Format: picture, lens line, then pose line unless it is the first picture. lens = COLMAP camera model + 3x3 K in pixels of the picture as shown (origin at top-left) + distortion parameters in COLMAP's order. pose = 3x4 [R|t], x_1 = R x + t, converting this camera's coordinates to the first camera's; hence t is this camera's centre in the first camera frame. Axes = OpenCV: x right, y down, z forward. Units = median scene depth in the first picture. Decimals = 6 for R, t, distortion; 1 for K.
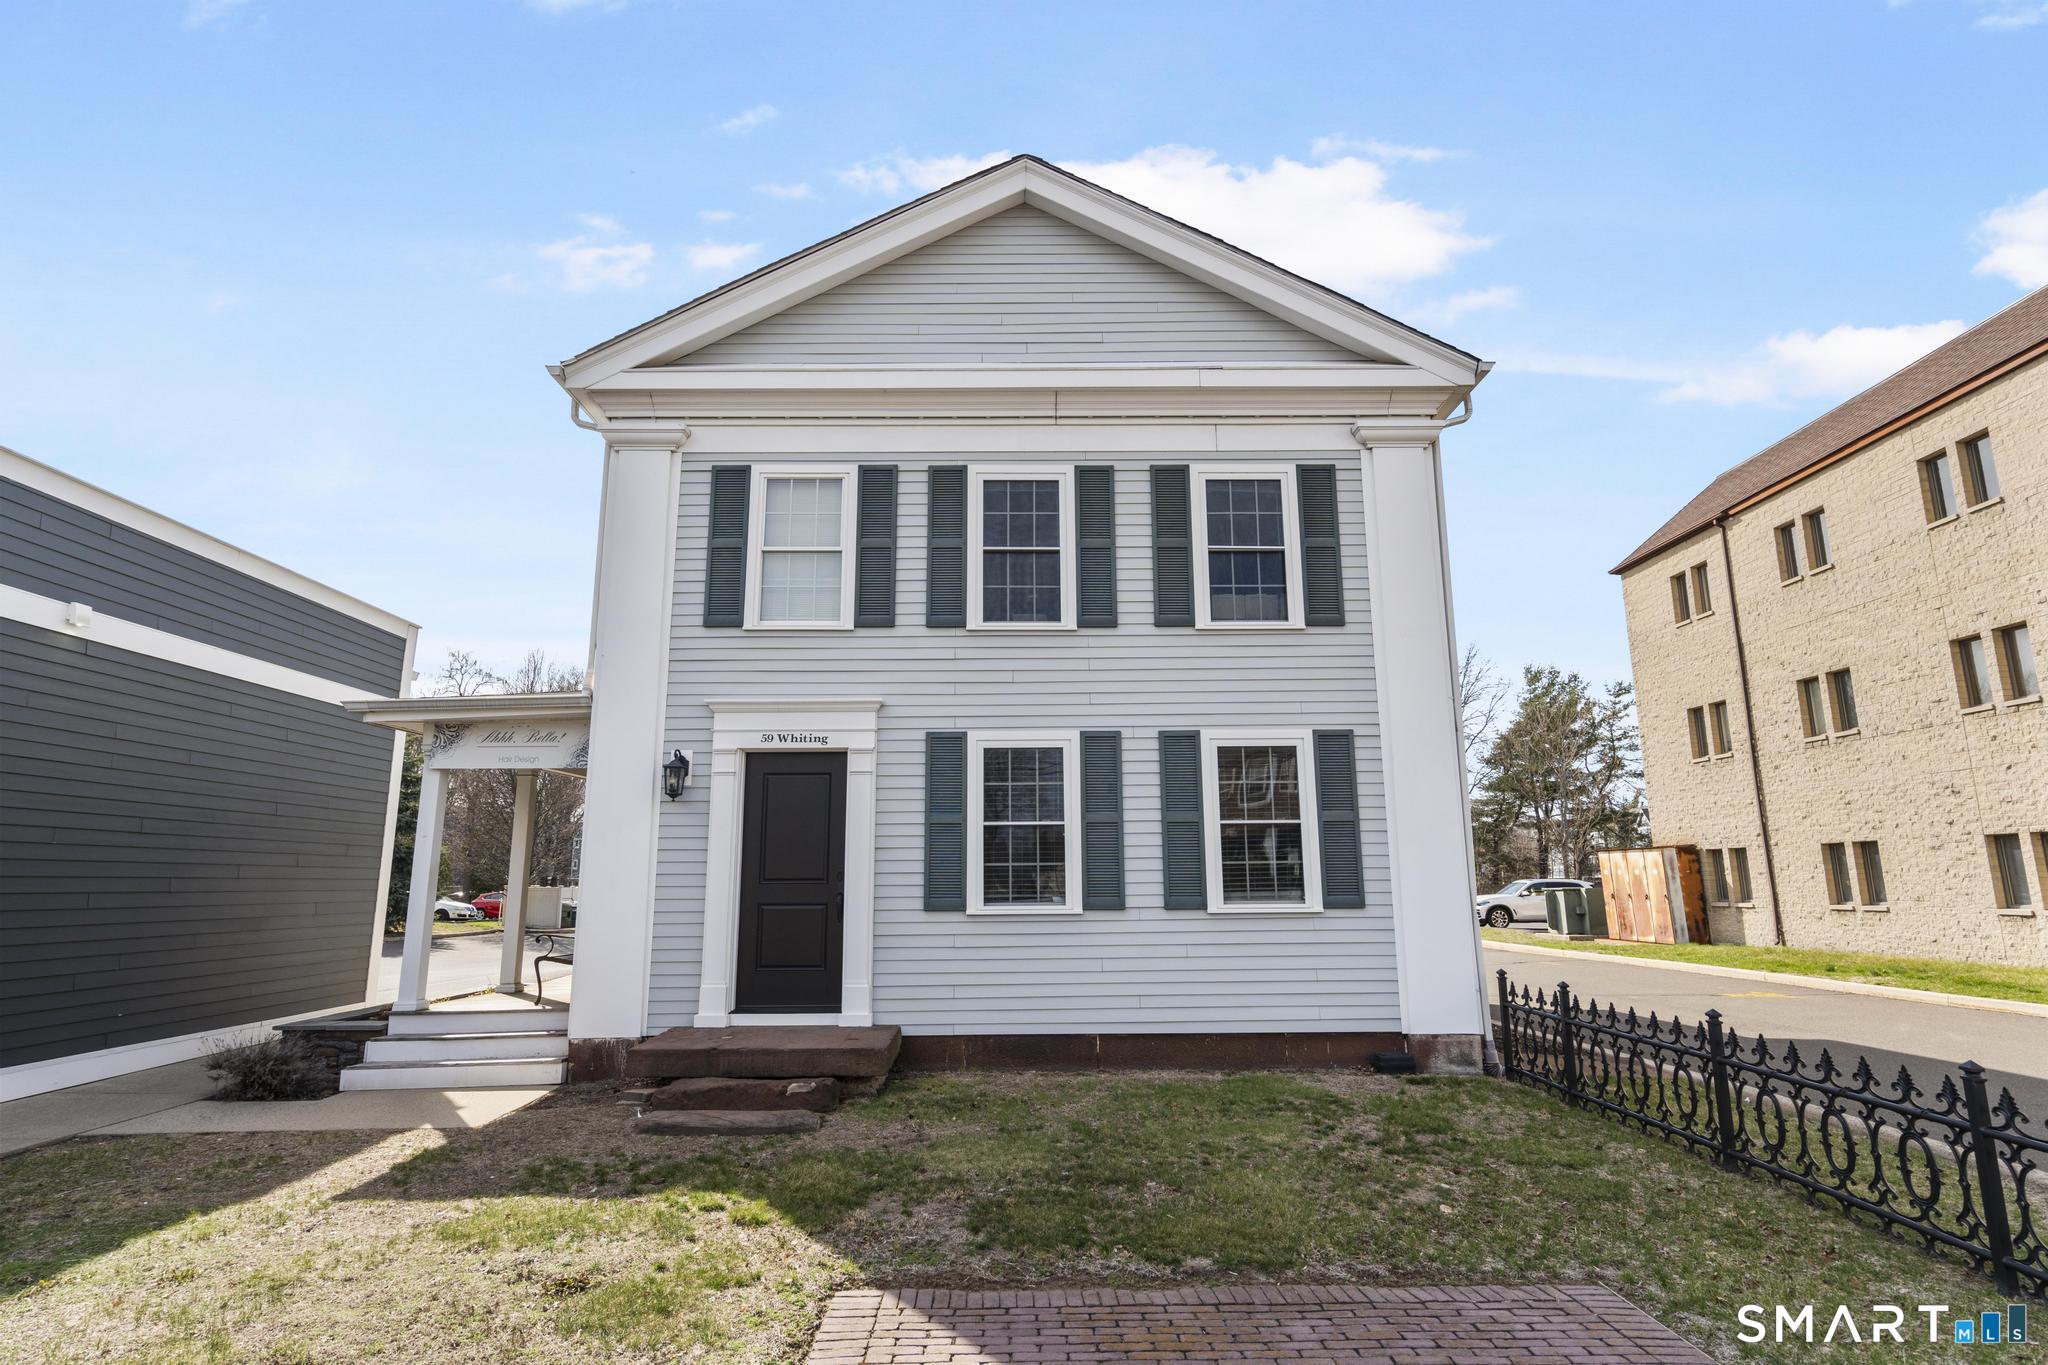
lens RADIAL K [[1034.0, 0, 1024.0], [0, 1034.0, 682.5], [0, 0, 1]] dist [0.002847, 0.001340]
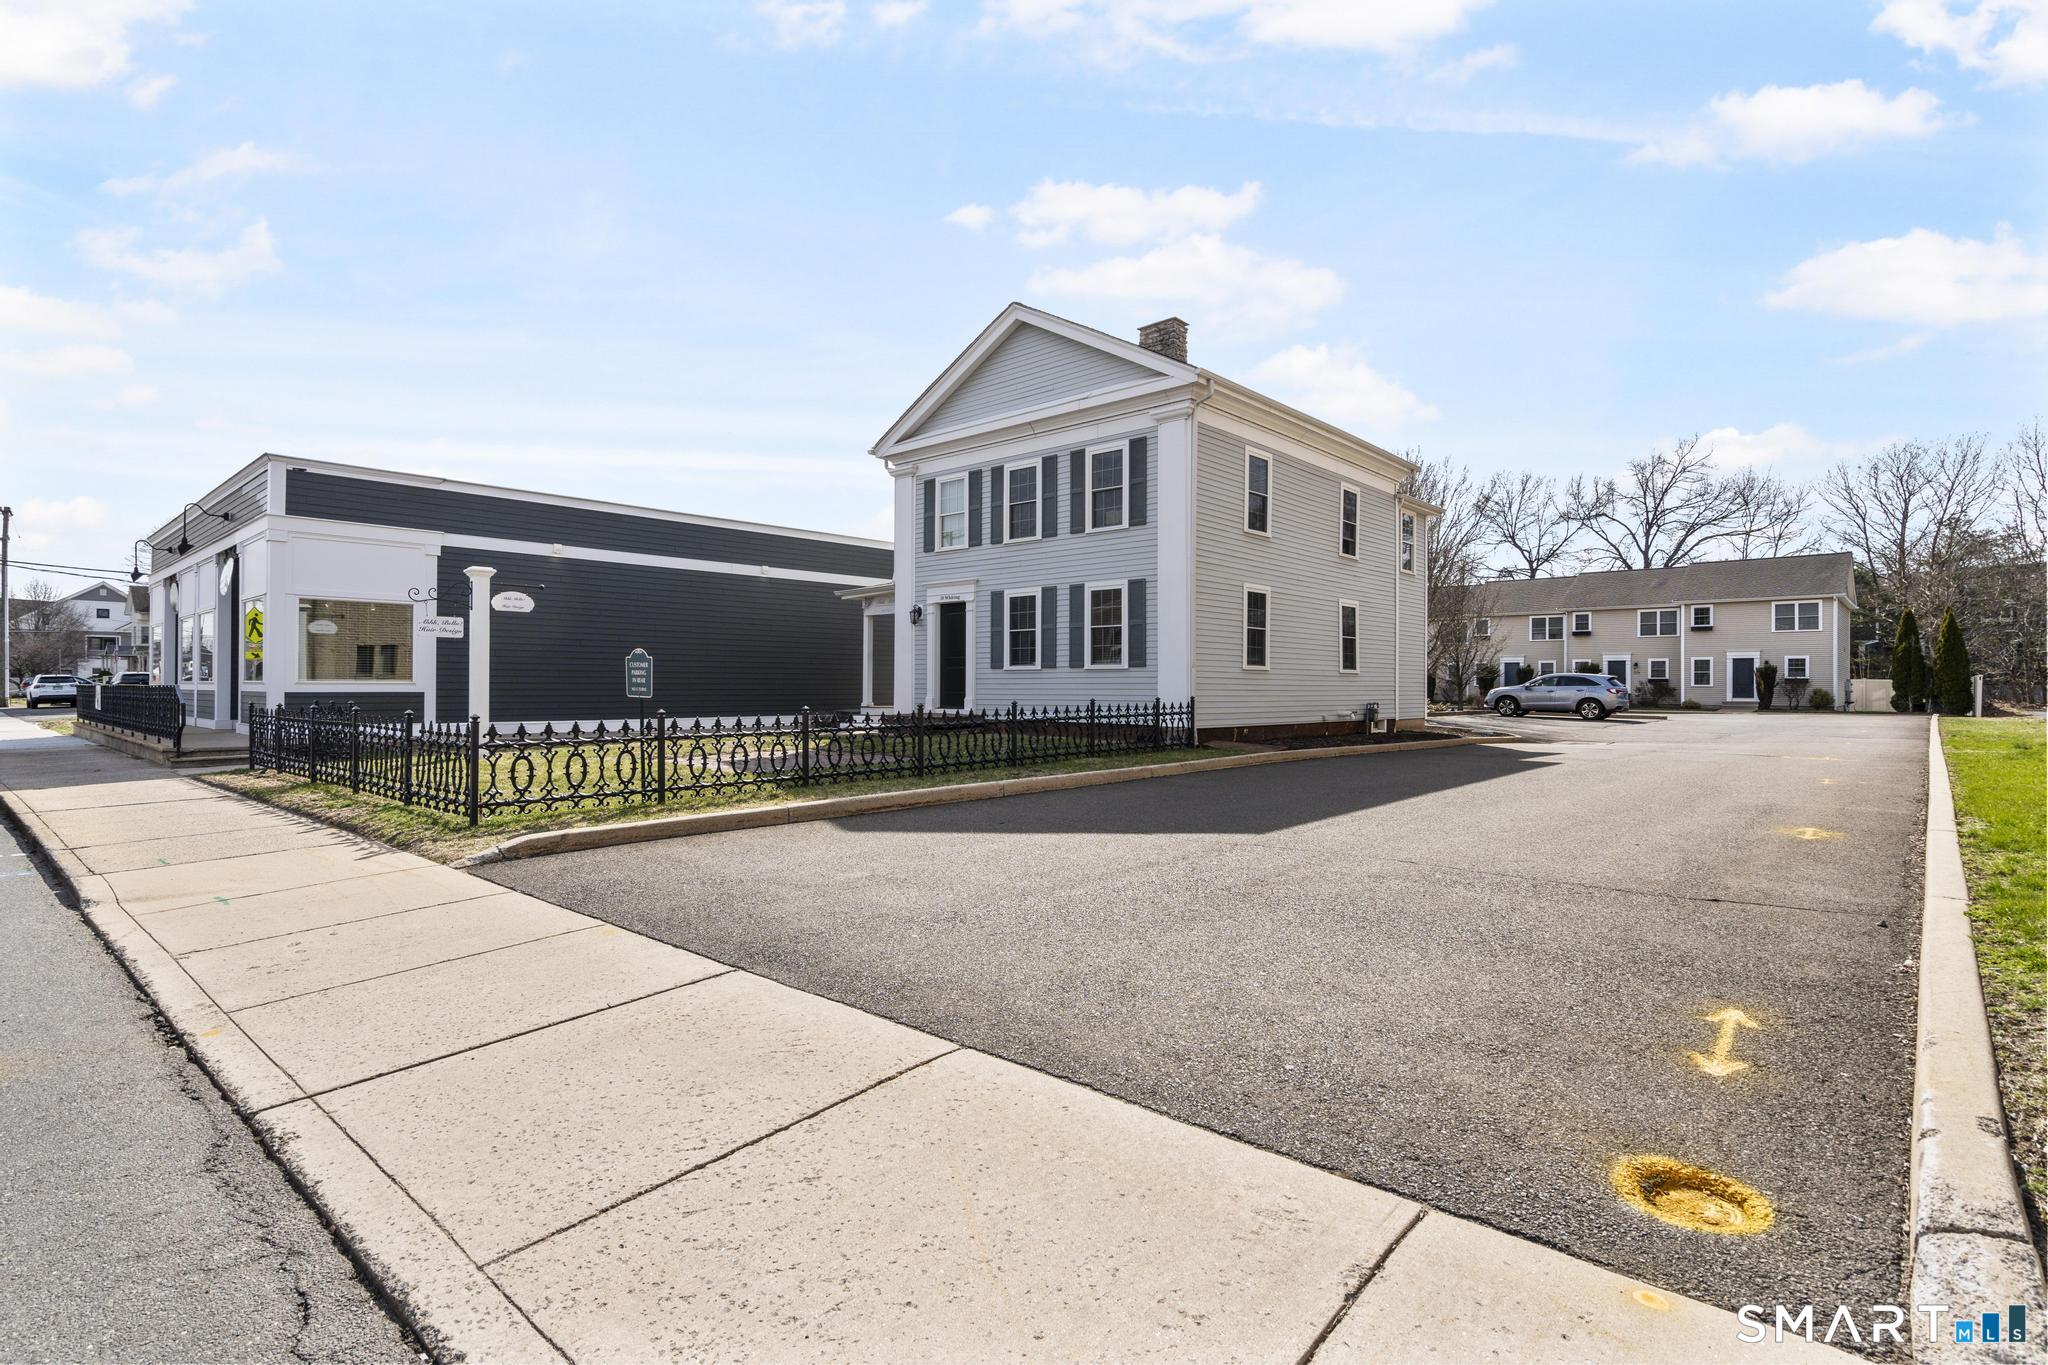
lens RADIAL K [[980.7, 0, 1024.0], [0, 980.7, 682.5], [0, 0, 1]] dist [-0.000895, -0.000096]
pose [[0.735712, 0.008528, -0.677241, 1.401914], [0.119663, 0.982554, 0.142368, -0.052987], [0.666640, -0.185782, 0.721856, -0.537935]]
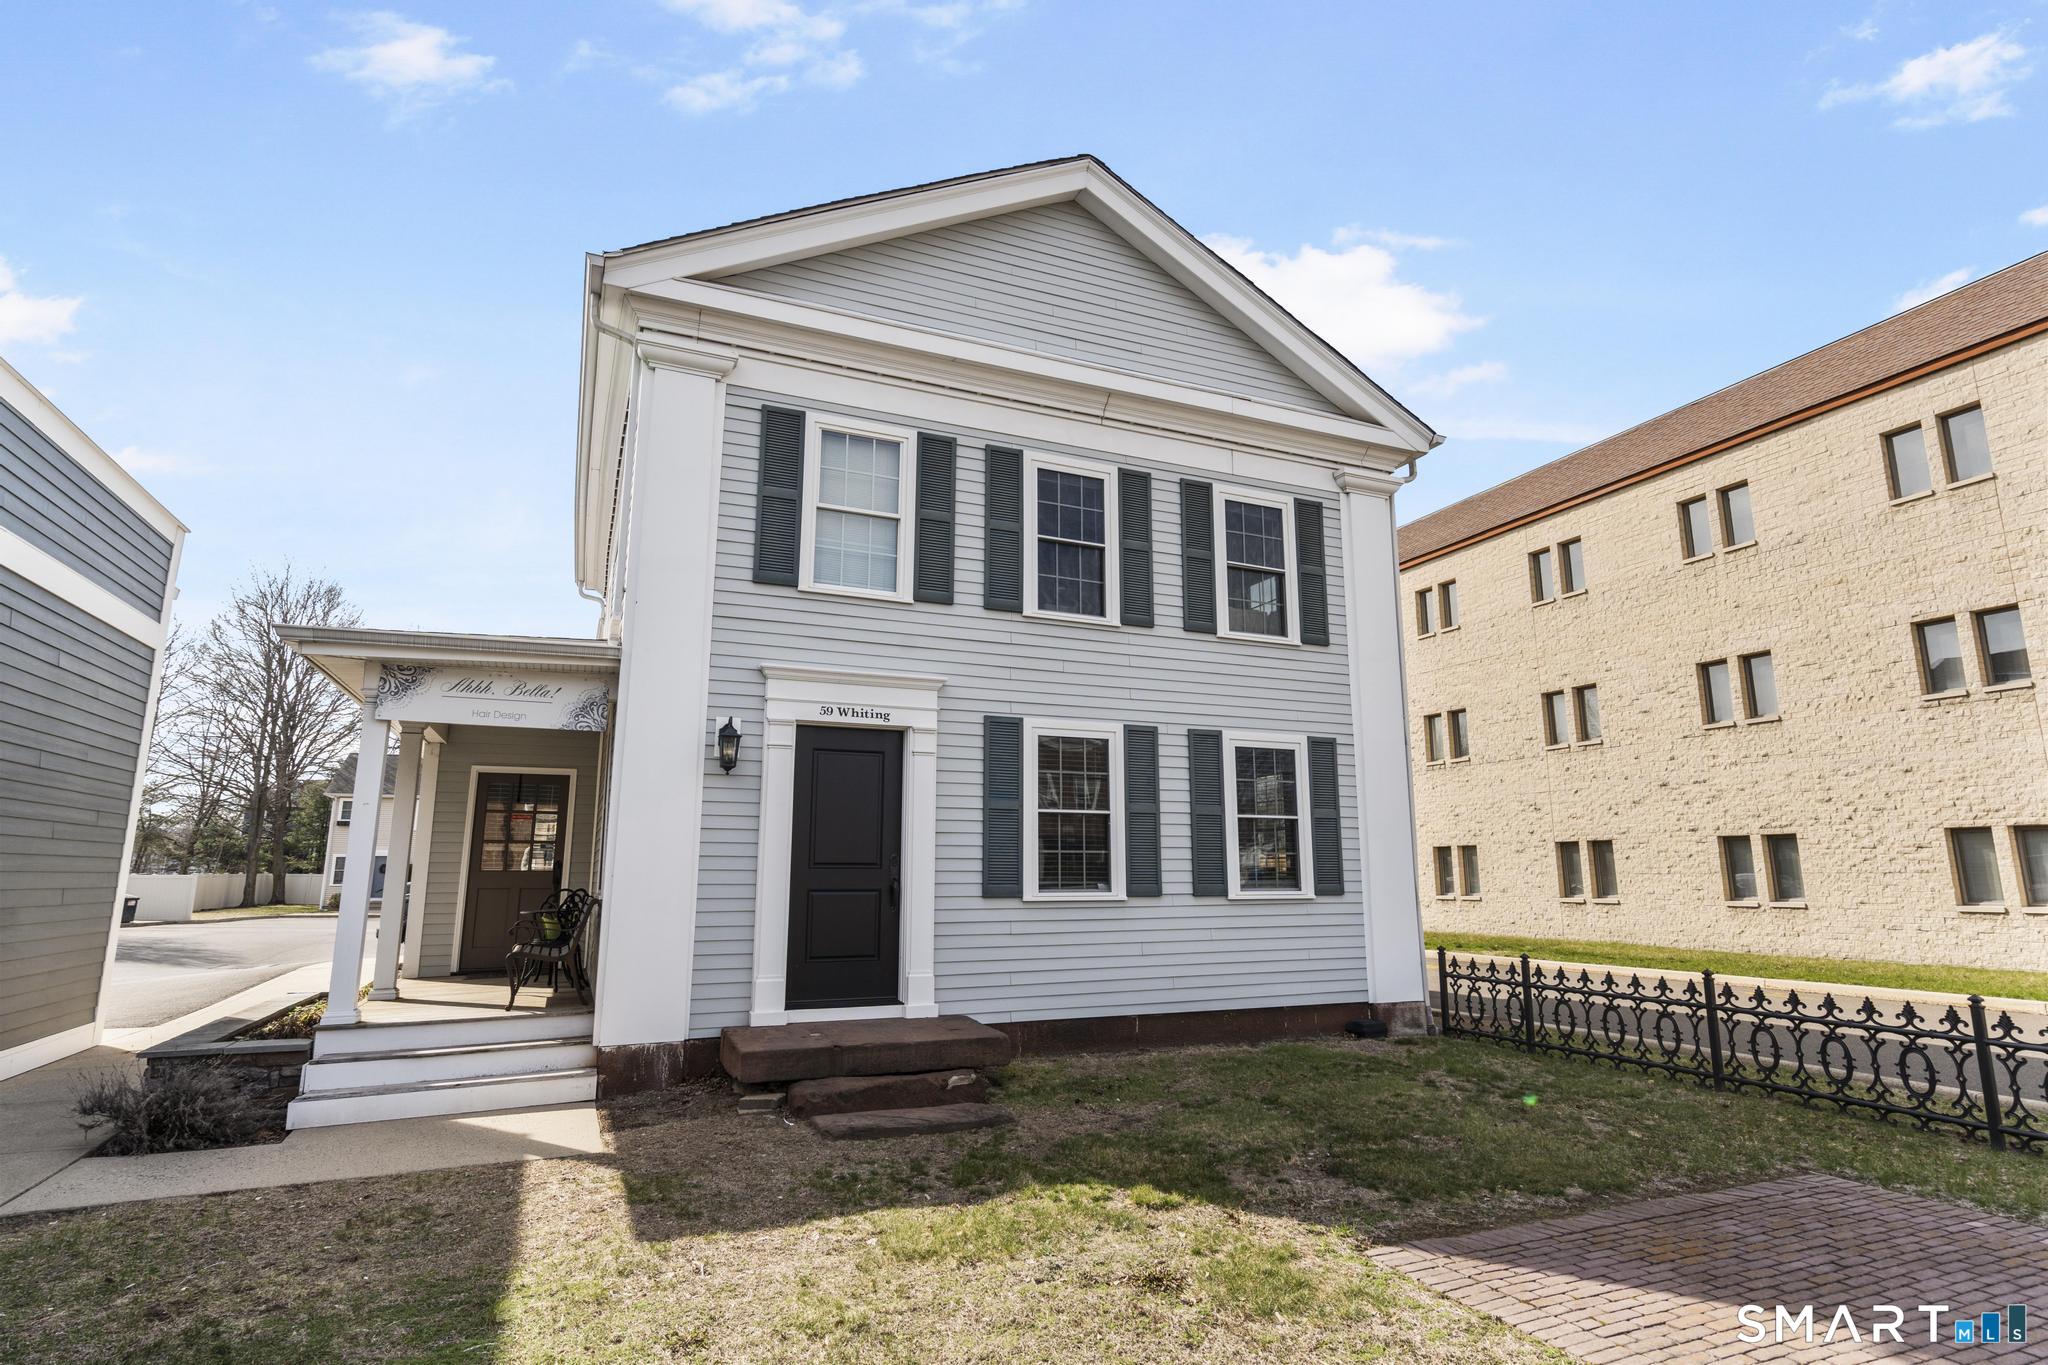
lens RADIAL K [[1034.3, 0, 1024.0], [0, 1034.3, 682.5], [0, 0, 1]] dist [0.003050, -0.000388]
pose [[0.922409, 0.078292, 0.378196, -0.427650], [-0.080713, 0.996692, -0.009472, 0.022642], [-0.377687, -0.021788, 0.925677, 0.077263]]
